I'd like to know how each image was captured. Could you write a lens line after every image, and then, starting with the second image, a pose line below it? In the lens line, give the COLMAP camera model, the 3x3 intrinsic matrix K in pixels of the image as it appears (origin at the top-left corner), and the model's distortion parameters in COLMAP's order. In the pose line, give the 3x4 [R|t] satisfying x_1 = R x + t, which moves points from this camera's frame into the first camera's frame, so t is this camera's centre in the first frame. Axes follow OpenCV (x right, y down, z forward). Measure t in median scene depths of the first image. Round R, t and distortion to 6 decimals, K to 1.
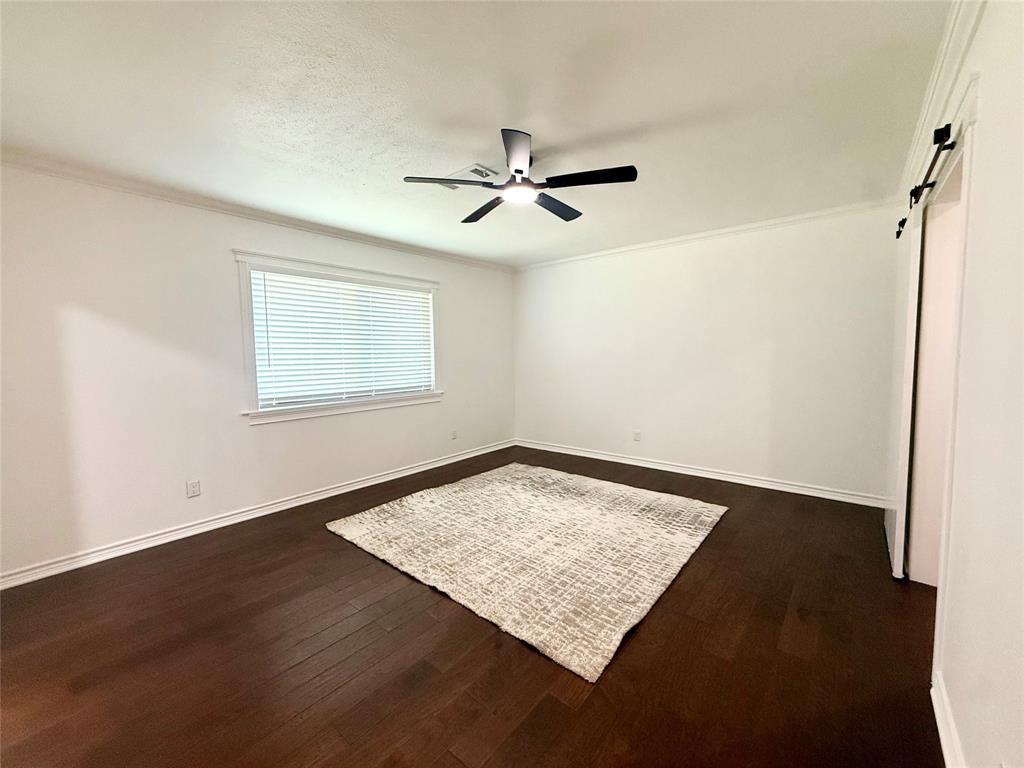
lens RADIAL K [[414.0, 0, 512.0], [0, 414.0, 384.0], [0, 0, 1]] dist [-0.001349, -0.000006]
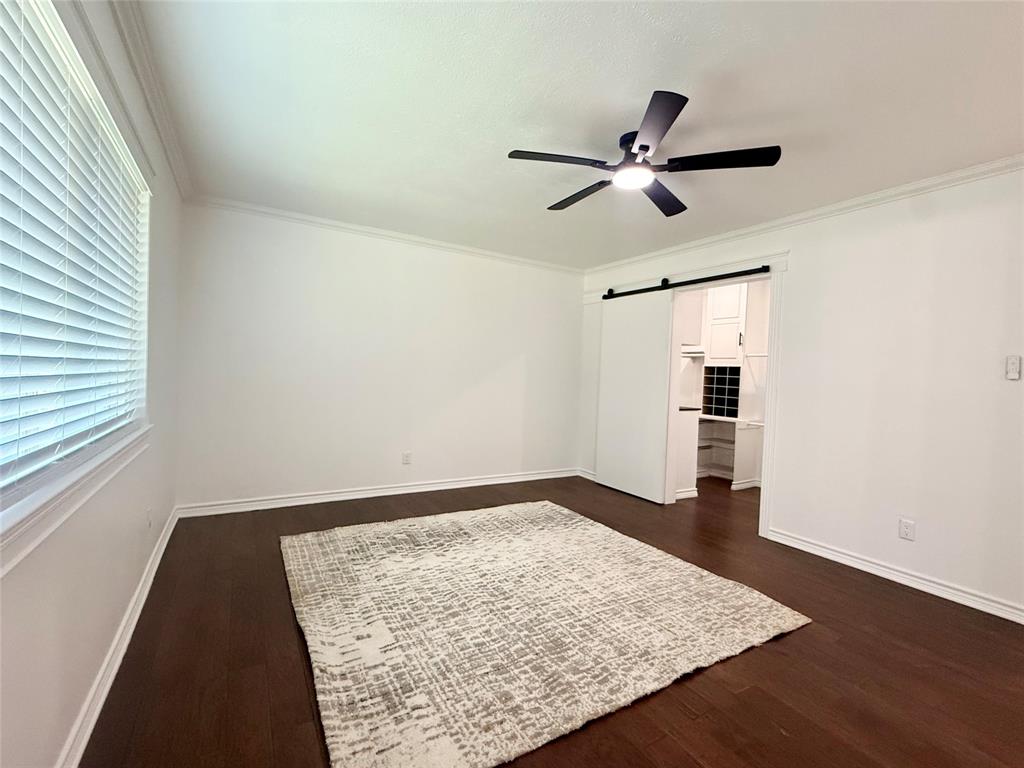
lens RADIAL K [[414.0, 0, 512.0], [0, 414.0, 384.0], [0, 0, 1]] dist [-0.001349, -0.000006]
pose [[0.352812, 0.004564, 0.935683, -0.656692], [0.027481, 0.999506, -0.015237, -0.030263], [-0.935291, 0.031089, 0.352512, 0.649925]]
